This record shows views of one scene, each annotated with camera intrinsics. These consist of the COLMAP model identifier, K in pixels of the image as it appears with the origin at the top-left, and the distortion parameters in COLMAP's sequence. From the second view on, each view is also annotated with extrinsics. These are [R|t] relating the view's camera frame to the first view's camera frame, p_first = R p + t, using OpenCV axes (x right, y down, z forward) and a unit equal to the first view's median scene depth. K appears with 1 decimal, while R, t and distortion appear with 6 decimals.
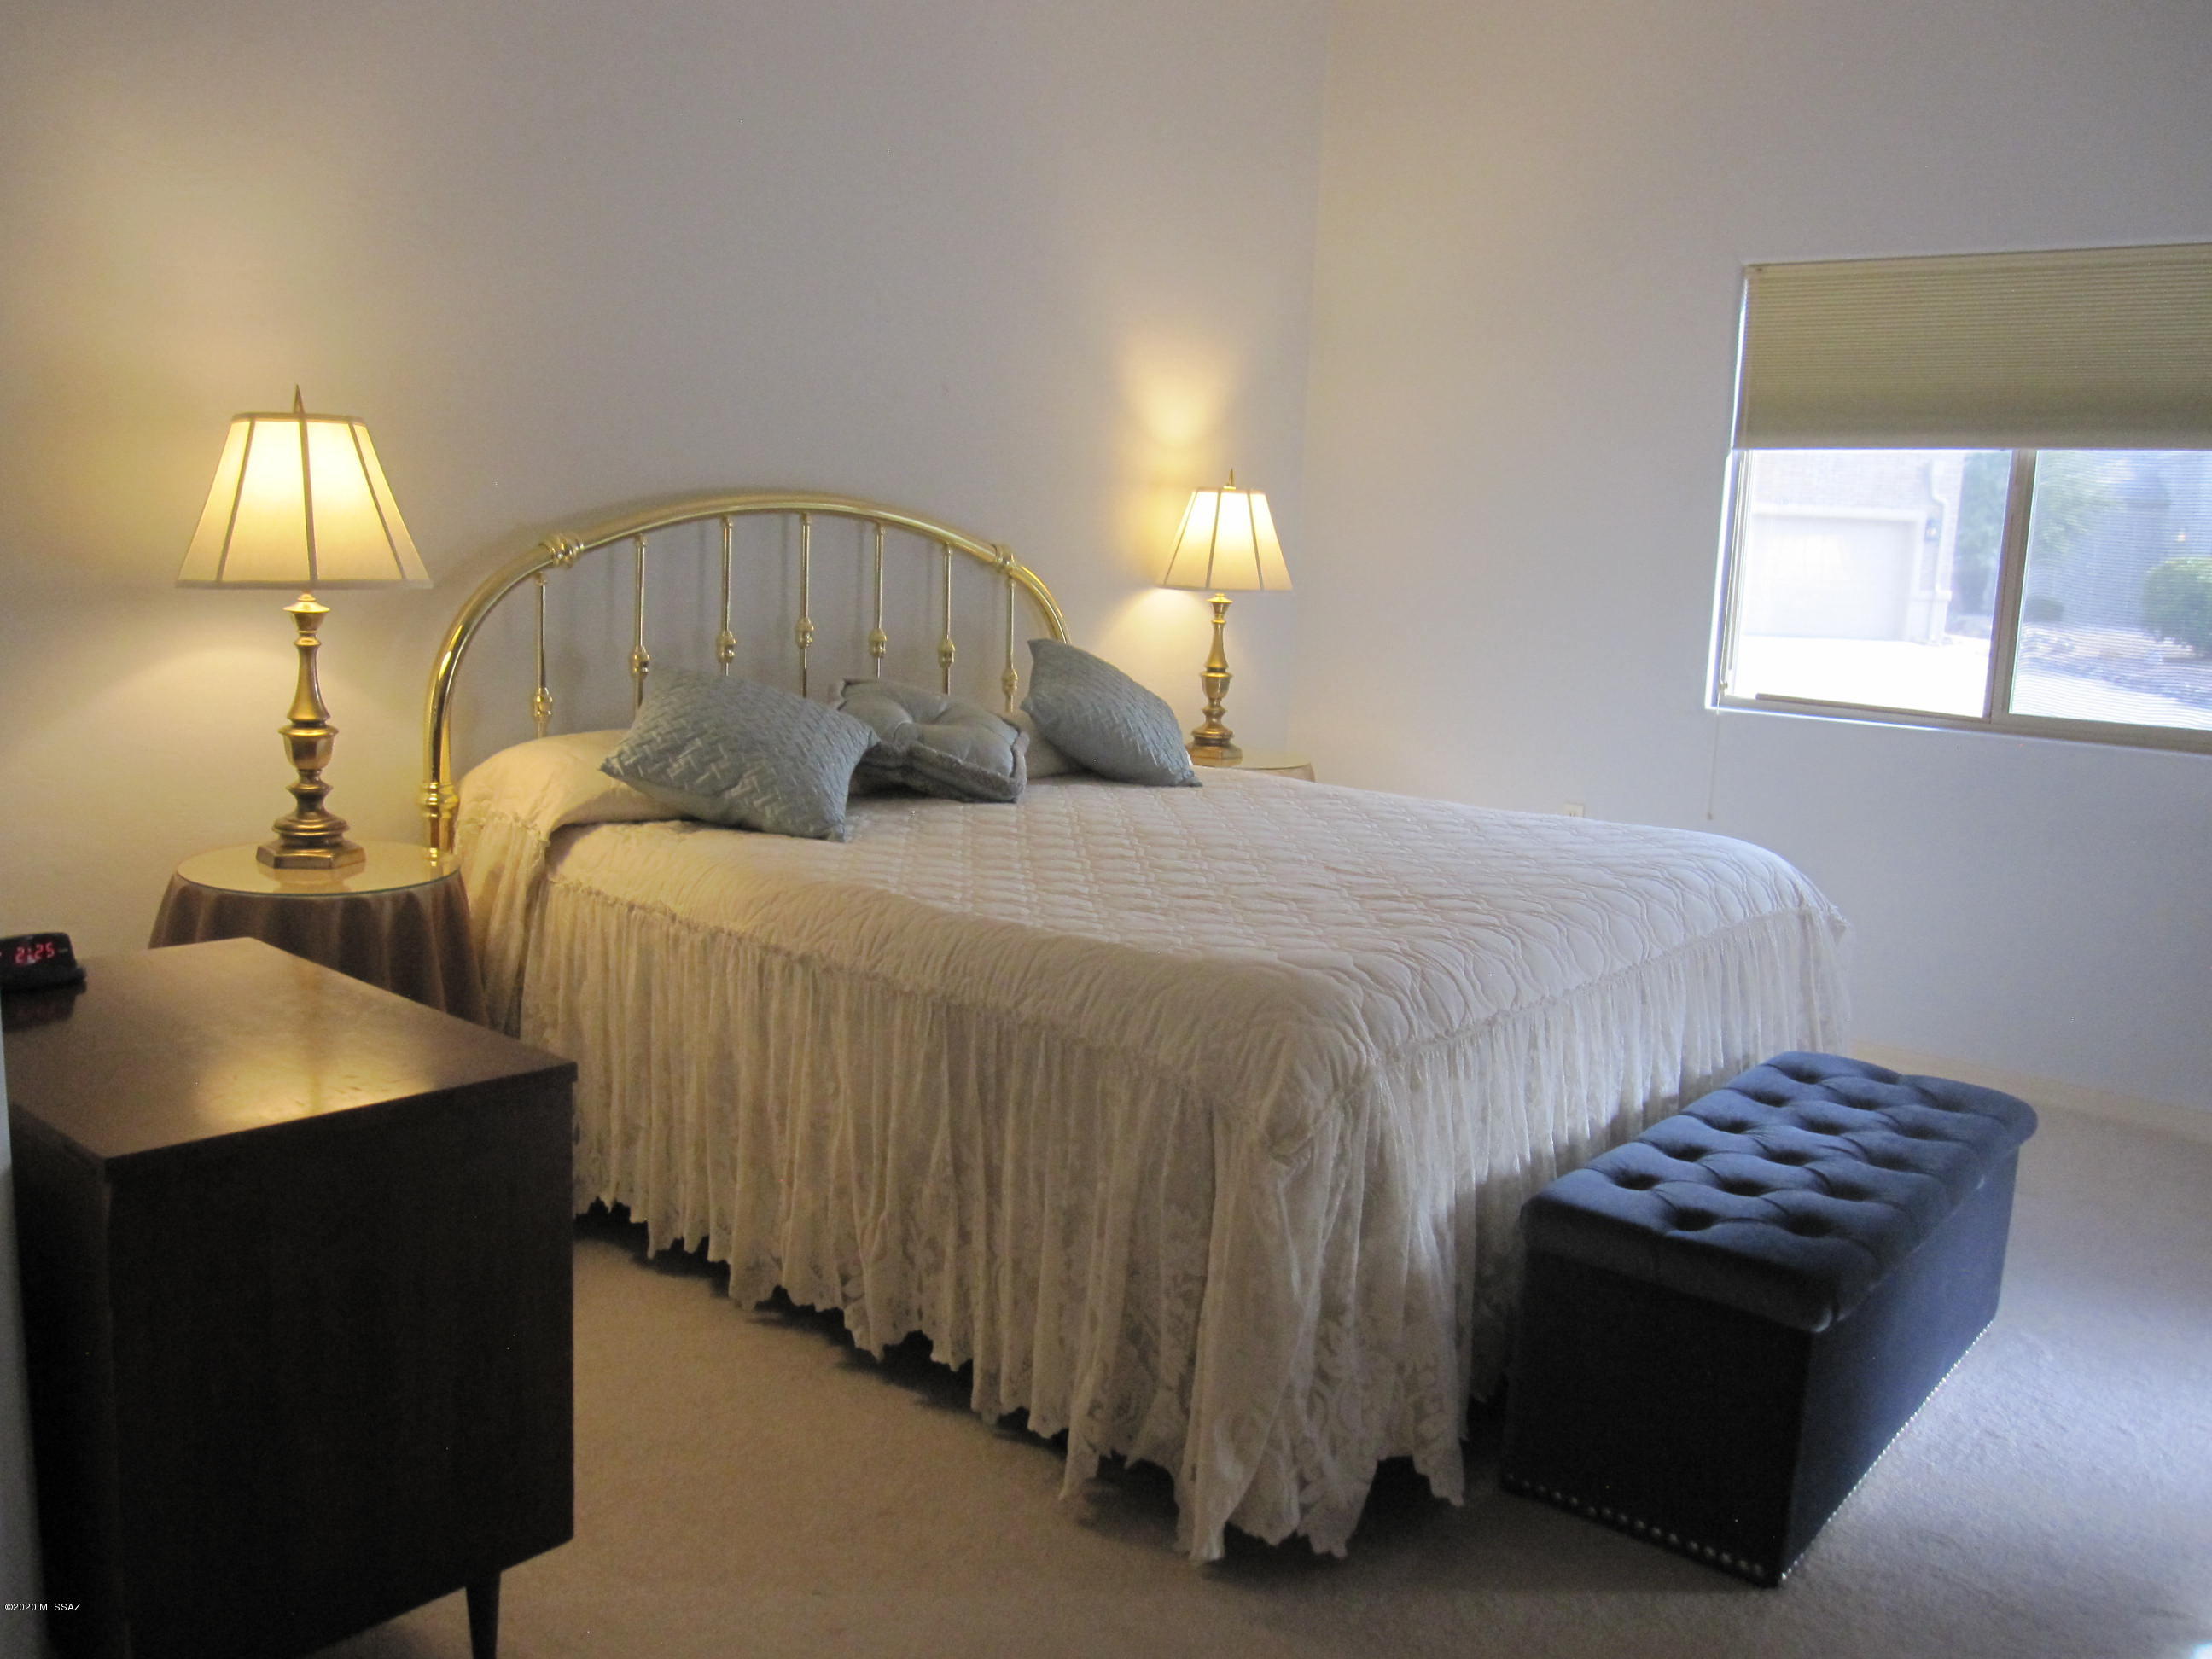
lens RADIAL K [[1825.9, 0, 1104.7], [0, 1825.9, 837.2], [0, 0, 1]] dist [-0.070222, 0.040982]
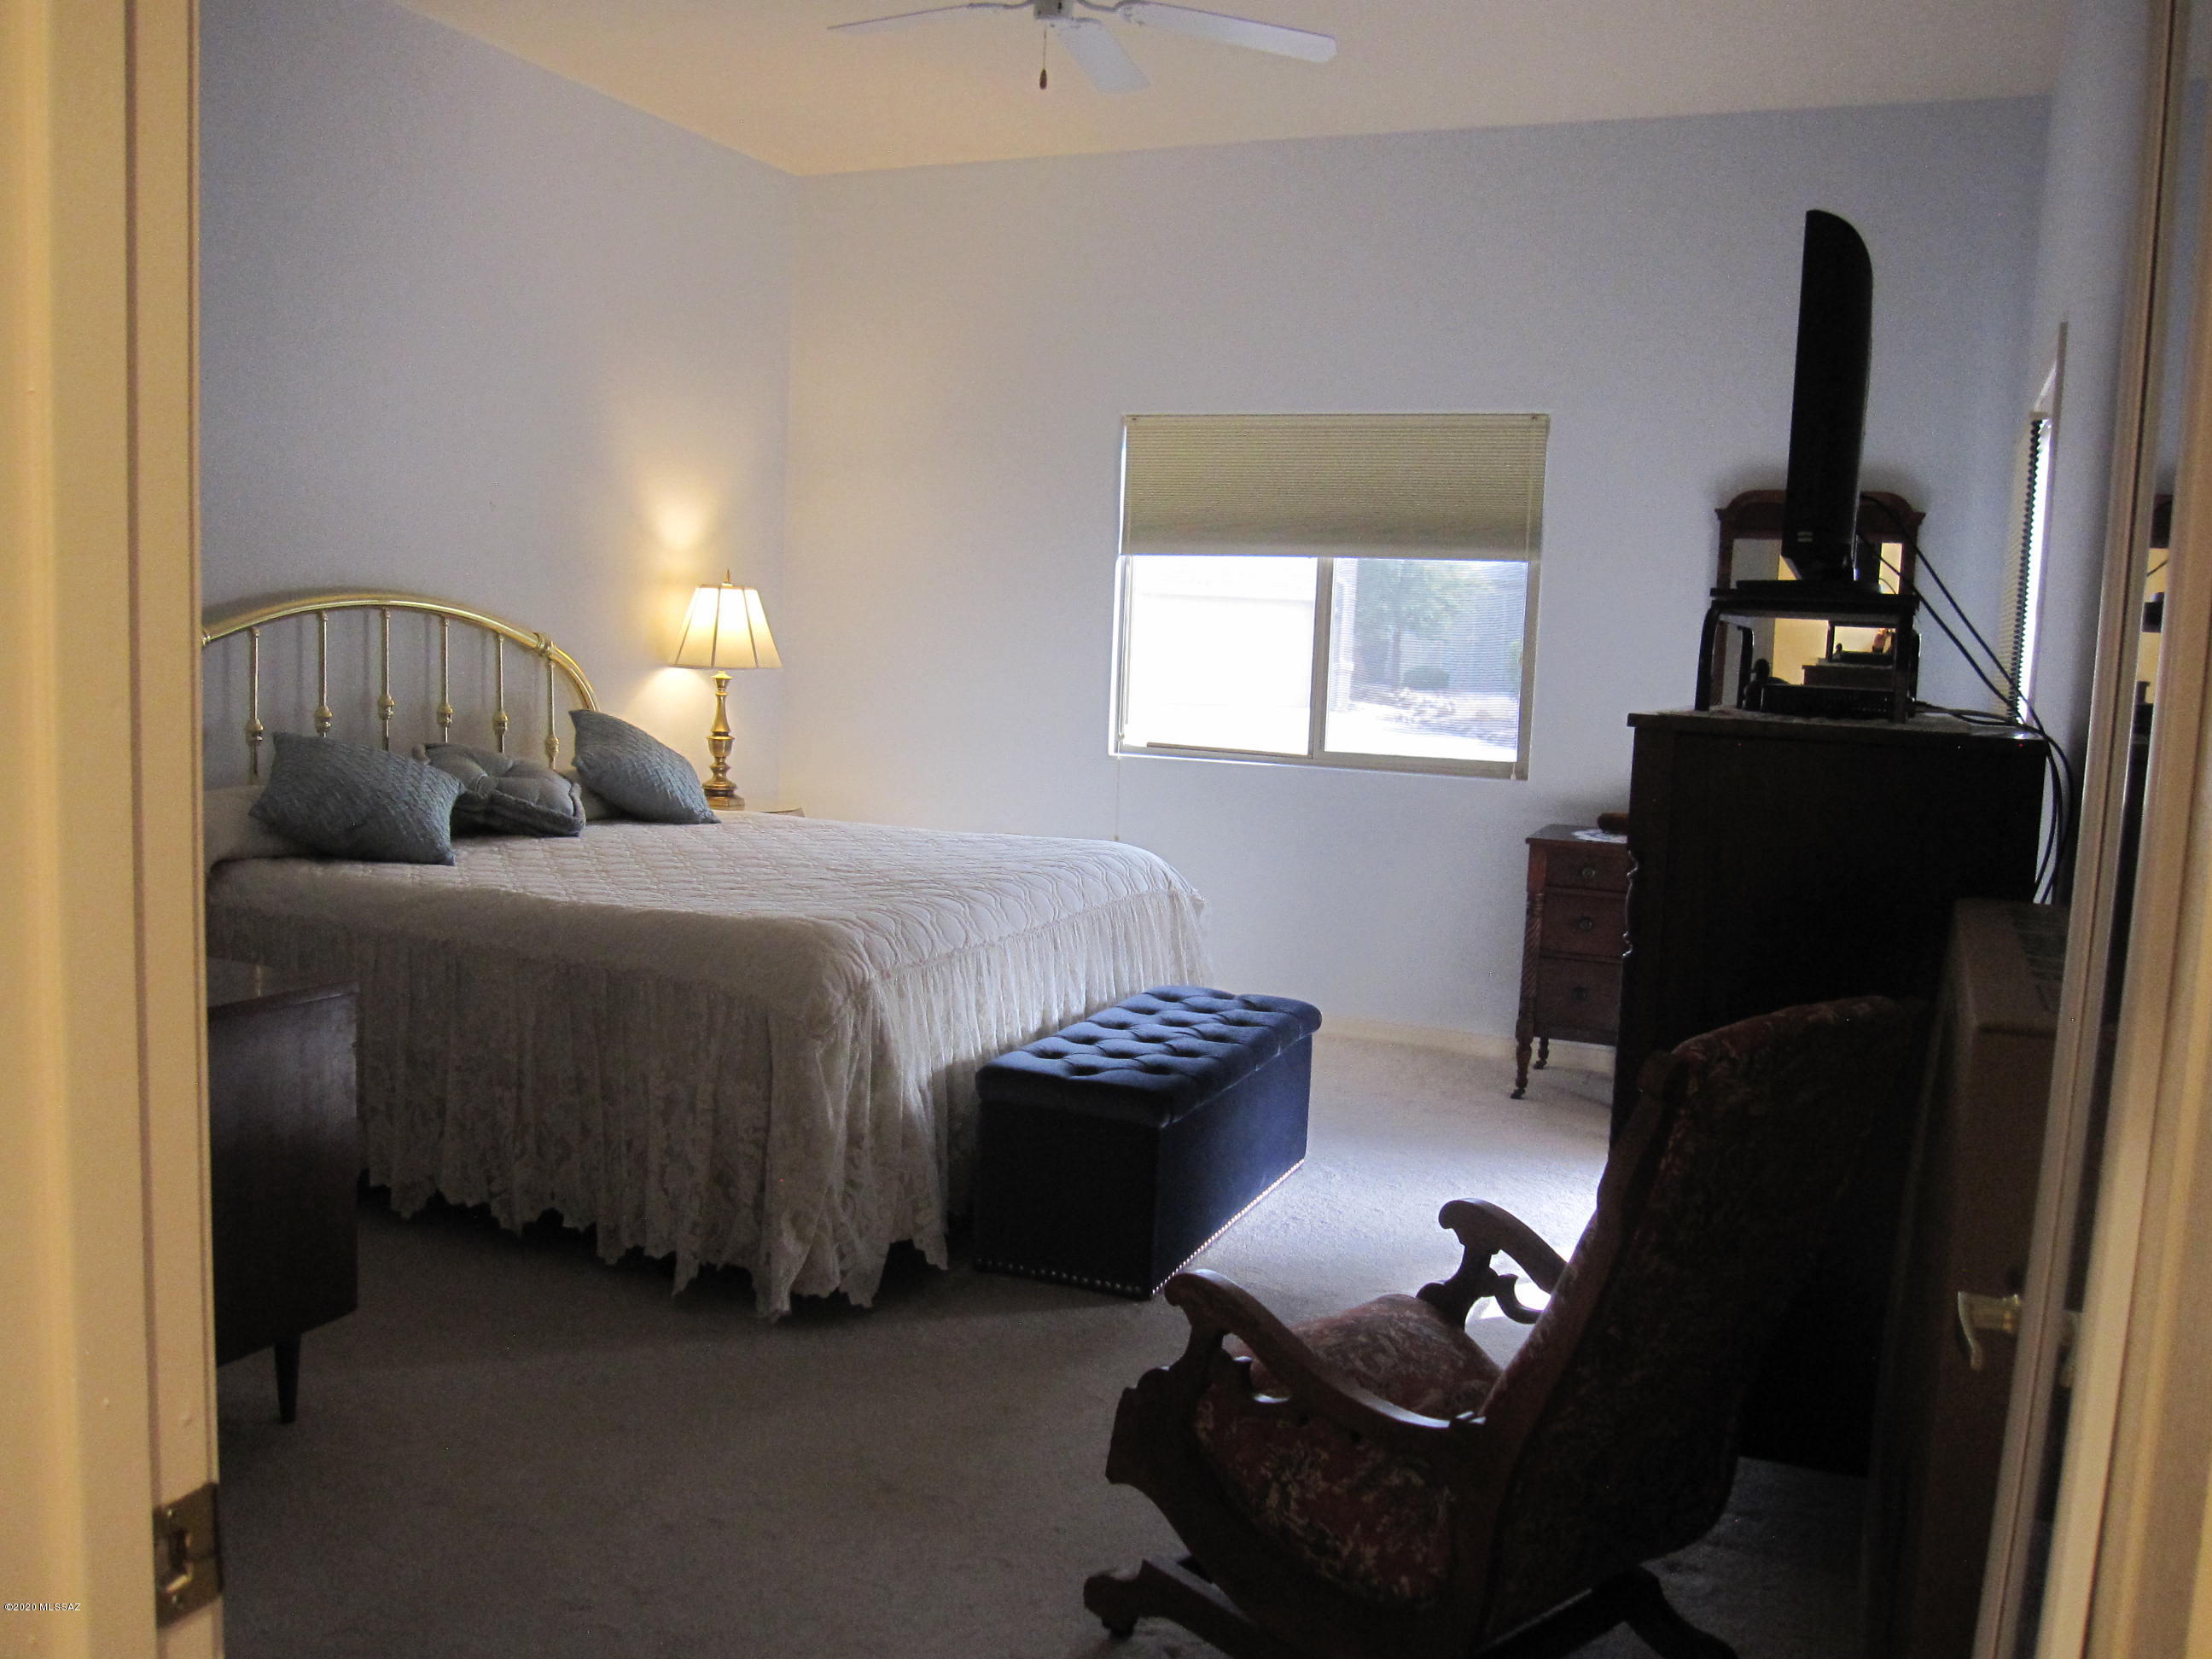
lens RADIAL K [[1793.6, 0, 1098.0], [0, 1793.6, 835.9], [0, 0, 1]] dist [-0.088711, 0.010953]
pose [[0.957499, -0.035477, 0.286245, -0.074626], [0.047454, 0.998260, -0.035011, 0.054196], [-0.284505, 0.047107, 0.957516, -0.376876]]
